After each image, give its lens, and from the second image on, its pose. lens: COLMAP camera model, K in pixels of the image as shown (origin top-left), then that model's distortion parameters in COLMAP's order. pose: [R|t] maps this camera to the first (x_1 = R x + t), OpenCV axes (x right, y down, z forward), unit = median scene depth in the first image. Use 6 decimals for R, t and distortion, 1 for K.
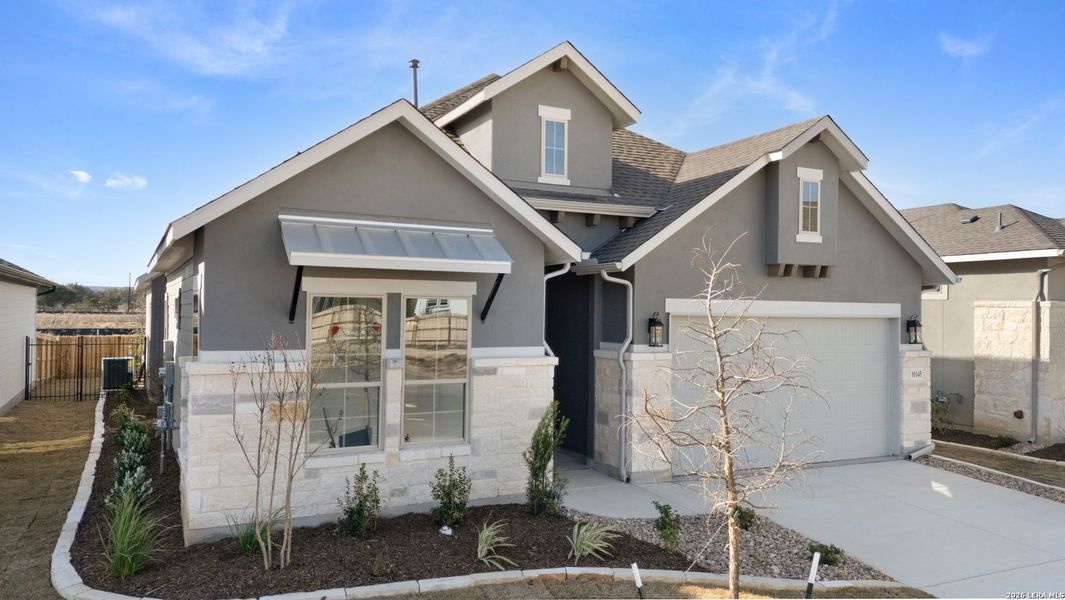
lens RADIAL K [[816.8, 0, 528.9], [0, 816.8, 299.6], [0, 0, 1]] dist [0.062087, -0.034093]
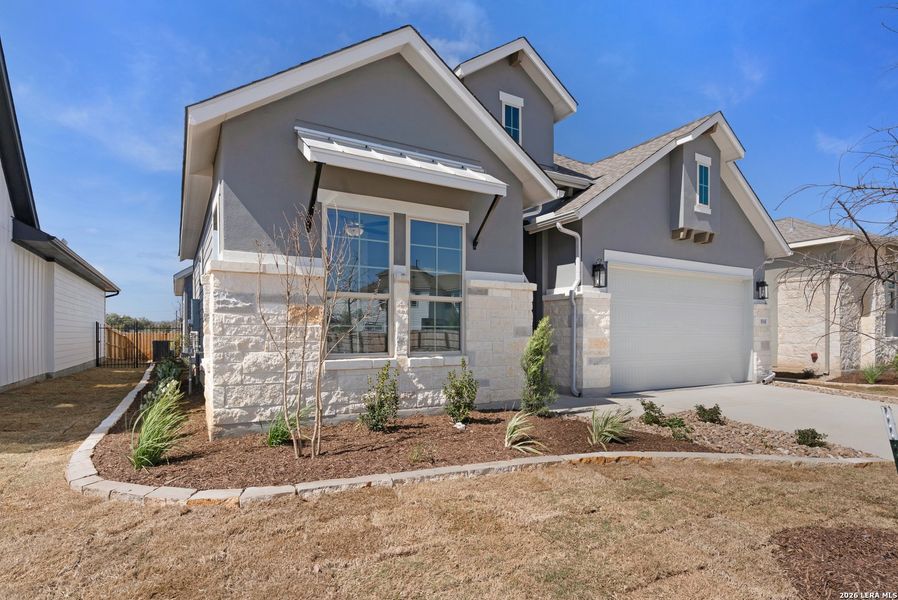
lens RADIAL K [[483.0, 0, 441.8], [0, 483.0, 337.8], [0, 0, 1]] dist [-0.007215, 0.000860]
pose [[0.998660, -0.012690, 0.050176, -0.115919], [0.012016, 0.999834, 0.013719, 0.119455], [-0.050342, -0.013098, 0.998646, 0.289190]]
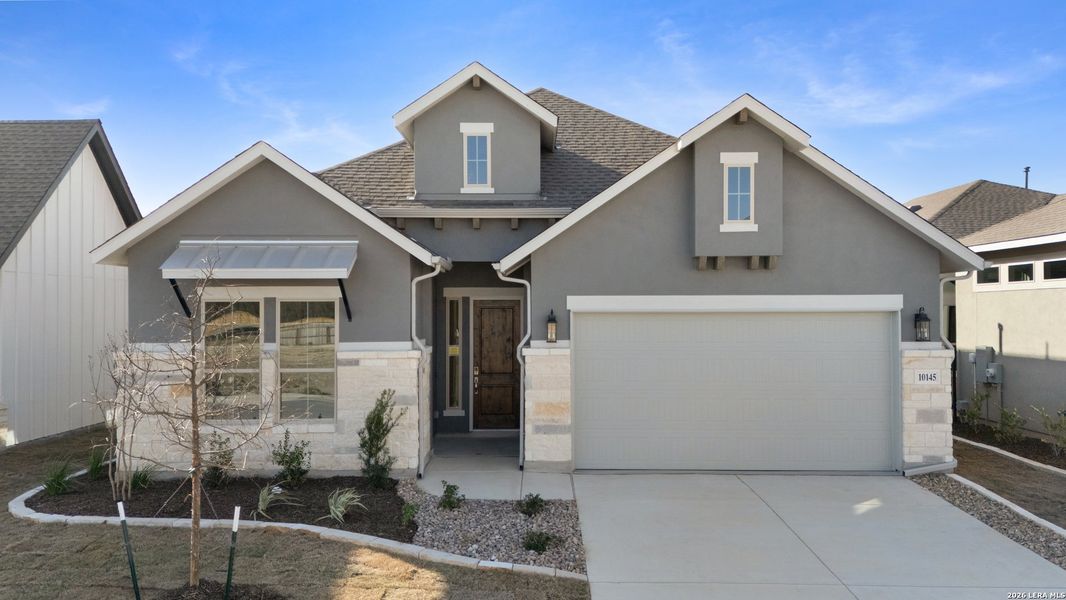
lens RADIAL K [[817.6, 0, 532.7], [0, 817.6, 307.5], [0, 0, 1]] dist [0.062087, -0.034093]
pose [[0.880558, -0.019101, -0.473554, 0.622285], [0.020907, 0.999780, -0.001451, 0.014020], [0.473477, -0.008623, 0.880764, 0.075642]]
